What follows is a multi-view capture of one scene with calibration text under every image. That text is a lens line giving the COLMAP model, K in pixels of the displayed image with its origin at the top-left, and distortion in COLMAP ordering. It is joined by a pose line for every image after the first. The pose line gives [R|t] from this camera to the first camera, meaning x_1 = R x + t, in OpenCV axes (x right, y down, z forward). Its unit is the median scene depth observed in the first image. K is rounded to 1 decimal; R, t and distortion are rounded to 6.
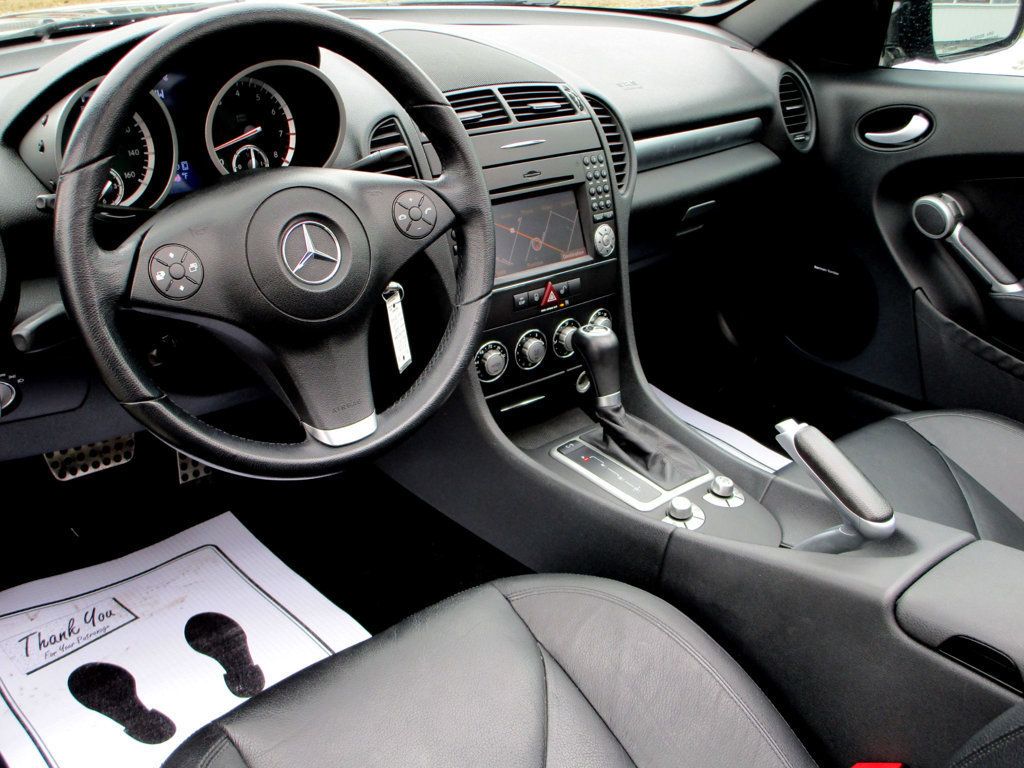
lens RADIAL K [[1039.5, 0, 503.4], [0, 1039.5, 372.7], [0, 0, 1]] dist [-0.030197, 0.000000]
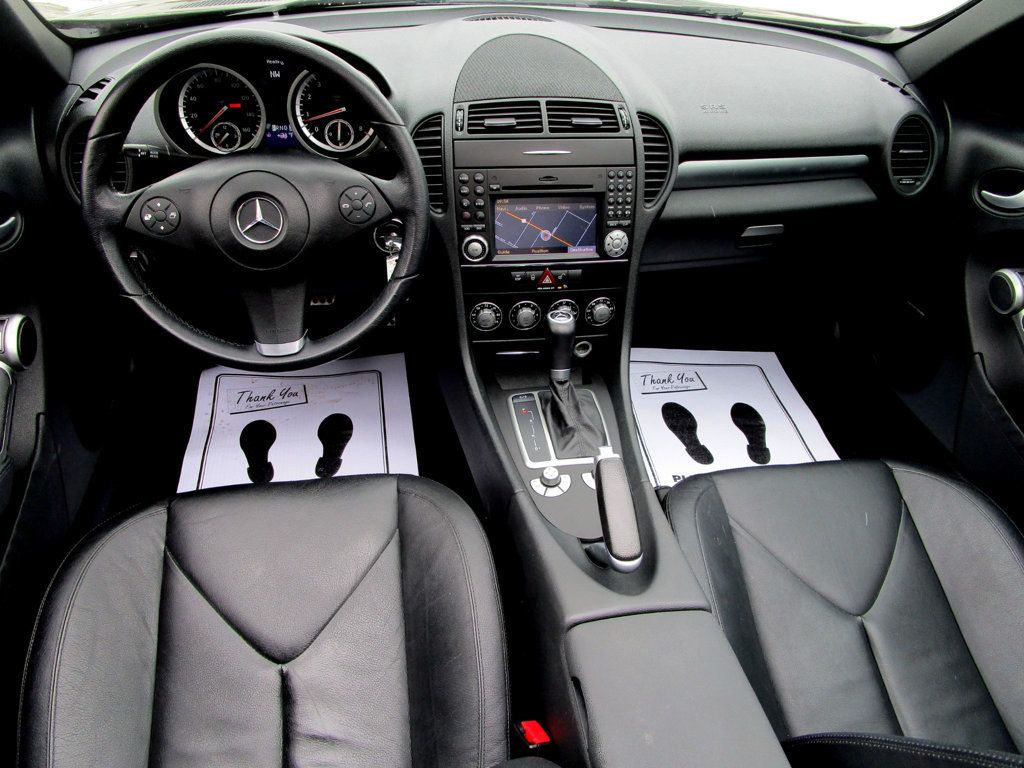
lens RADIAL K [[737.2, 0, 505.1], [0, 737.2, 385.1], [0, 0, 1]] dist [-0.035950, 0.017048]
pose [[0.853045, 0.323769, -0.409252, 0.395881], [-0.233307, 0.938134, 0.255875, -0.164614], [0.466777, -0.122791, 0.875809, 0.181668]]
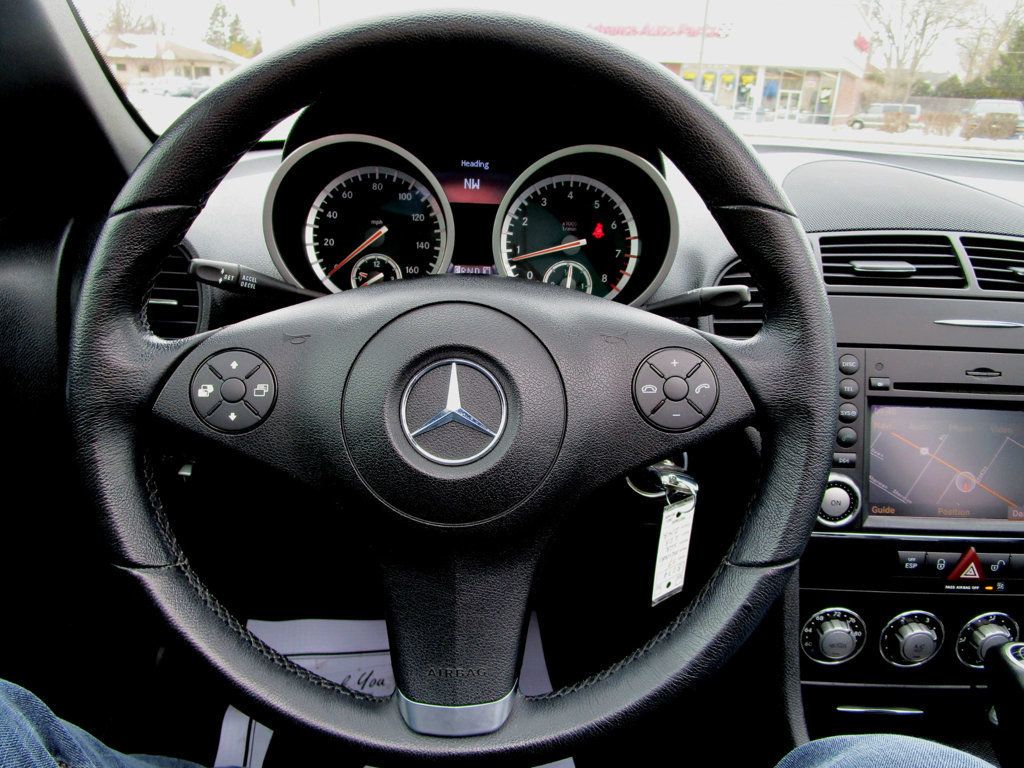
lens RADIAL K [[737.2, 0, 501.2], [0, 737.2, 386.0], [0, 0, 1]] dist [-0.035950, 0.017048]
pose [[0.779270, 0.218611, -0.587322, 0.057238], [-0.282083, 0.959235, -0.017231, -0.089966], [0.559613, 0.179101, 0.809170, 0.463113]]
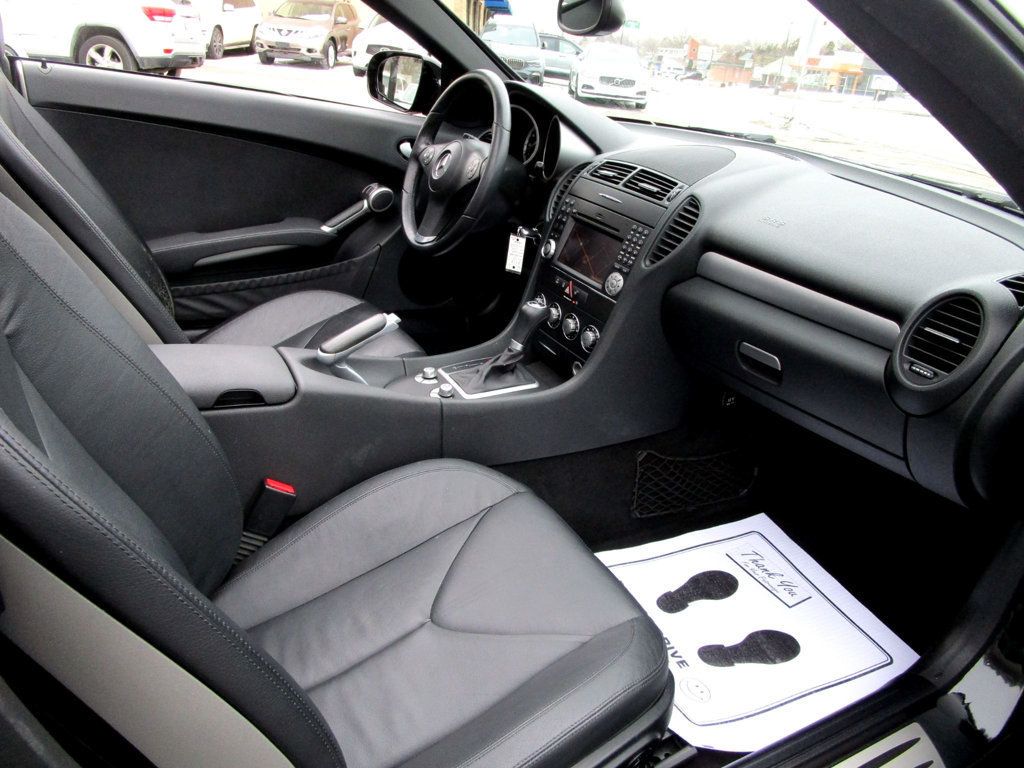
lens RADIAL K [[737.2, 0, 495.5], [0, 737.2, 393.0], [0, 0, 1]] dist [-0.035950, 0.017048]
pose [[-0.209302, 0.364638, -0.907321, 1.100286], [-0.524485, 0.741249, 0.418885, -0.355727], [0.825293, 0.563550, 0.036103, 0.934037]]
